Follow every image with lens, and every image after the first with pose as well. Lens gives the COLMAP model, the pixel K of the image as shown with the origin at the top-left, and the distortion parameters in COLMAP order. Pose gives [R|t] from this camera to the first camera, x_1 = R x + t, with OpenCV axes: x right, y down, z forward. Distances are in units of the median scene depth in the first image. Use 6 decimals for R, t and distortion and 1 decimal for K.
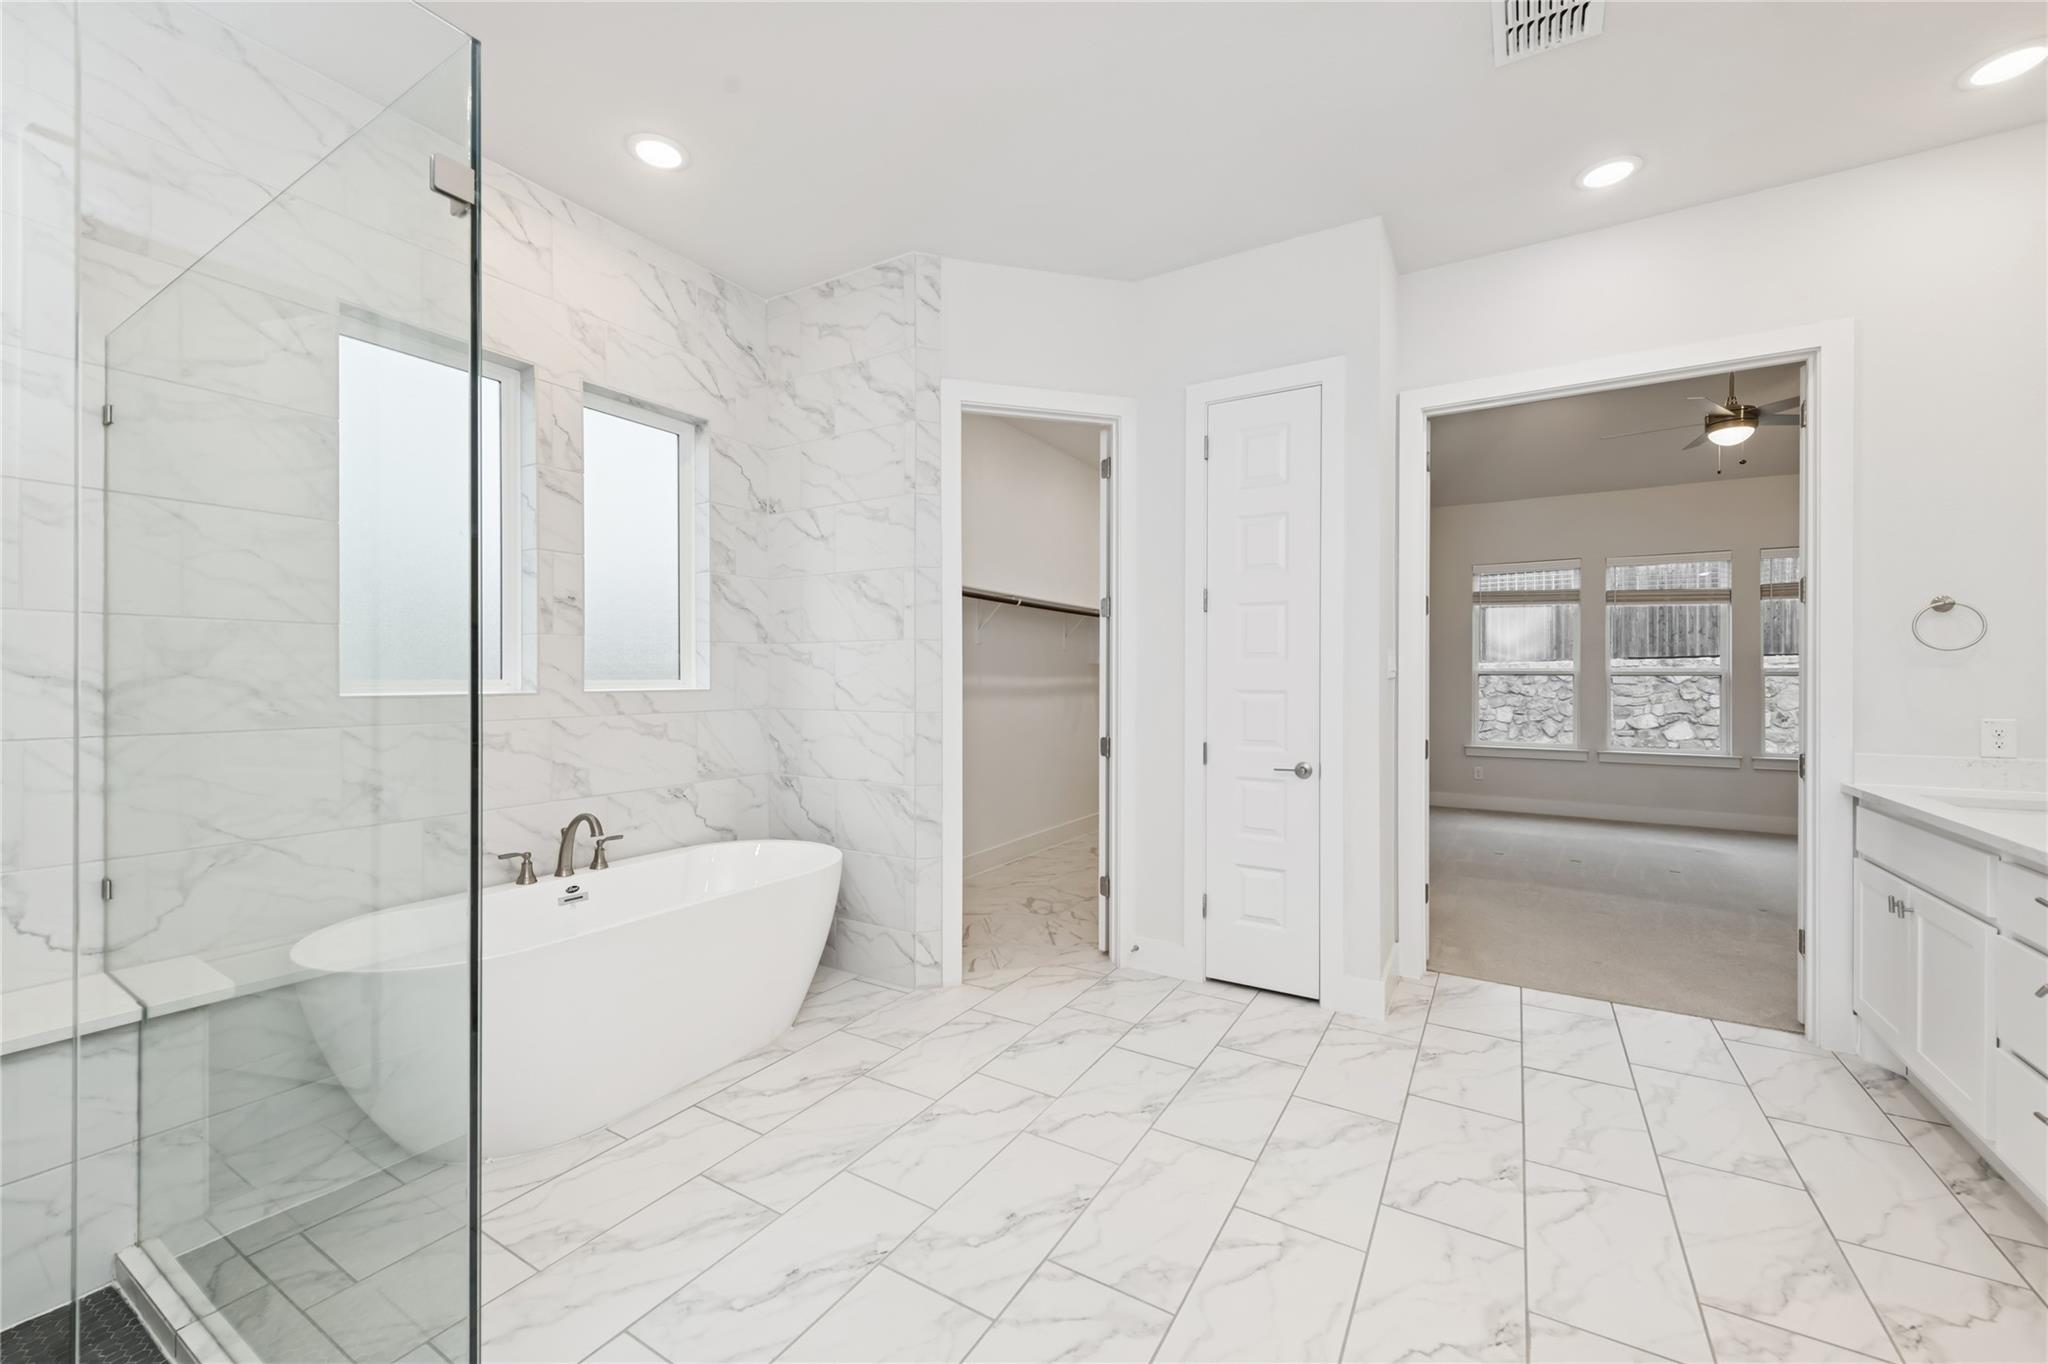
lens RADIAL K [[804.4, 0, 1021.6], [0, 804.4, 677.5], [0, 0, 1]] dist [0.010662, -0.003821]
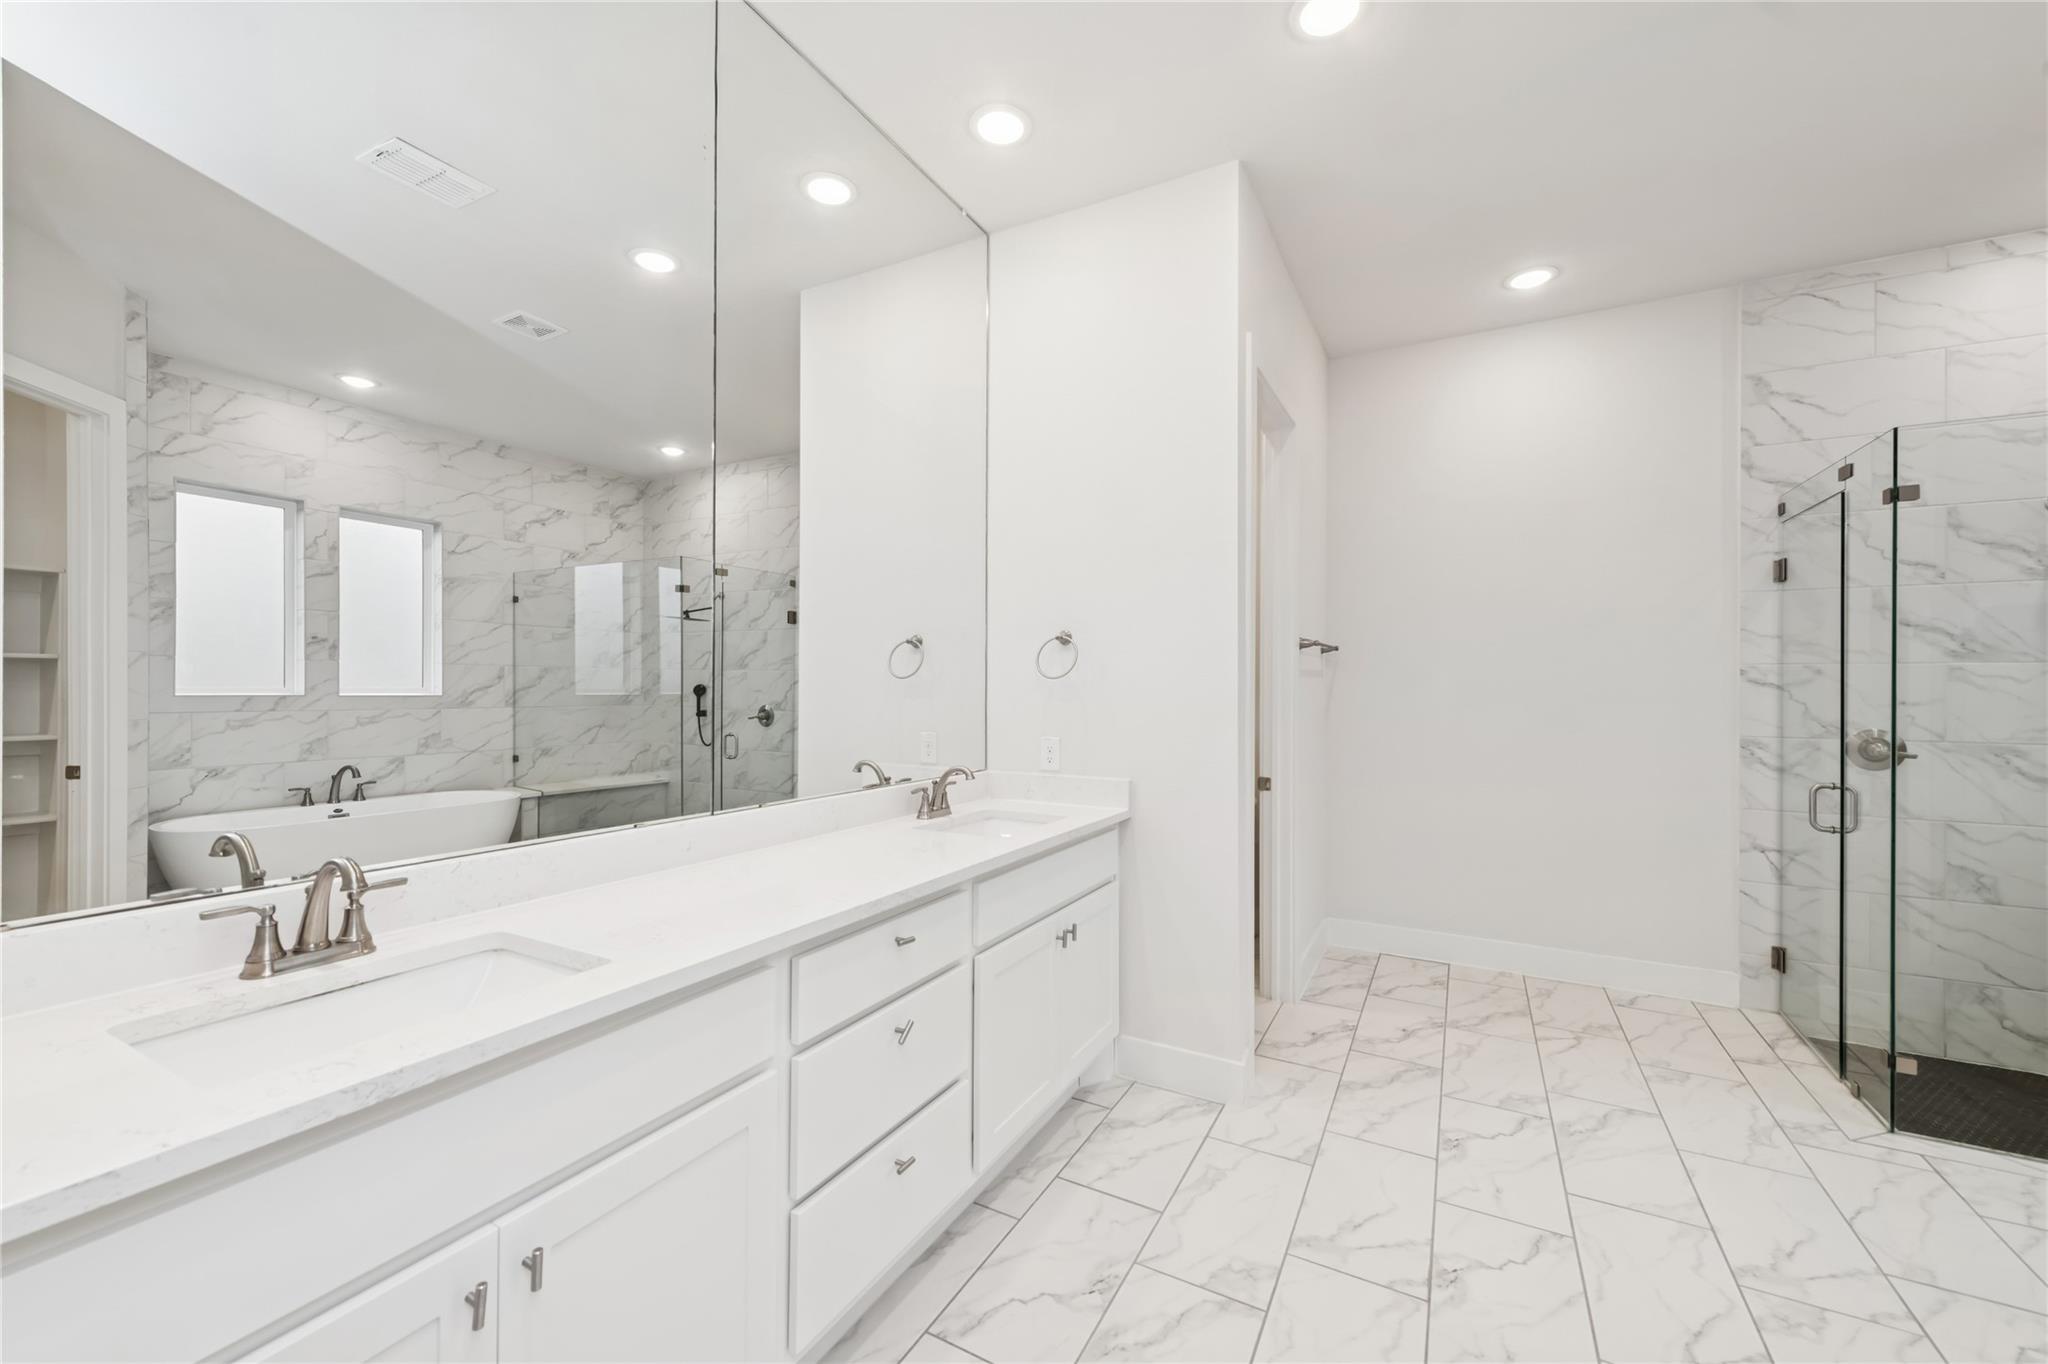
lens RADIAL K [[804.4, 0, 1016.8], [0, 804.4, 680.9], [0, 0, 1]] dist [0.010662, -0.003821]
pose [[-0.999258, -0.007624, -0.037741, 0.671740], [-0.007355, 0.999947, -0.007253, -0.015124], [0.037794, -0.006970, -0.999261, 1.135679]]
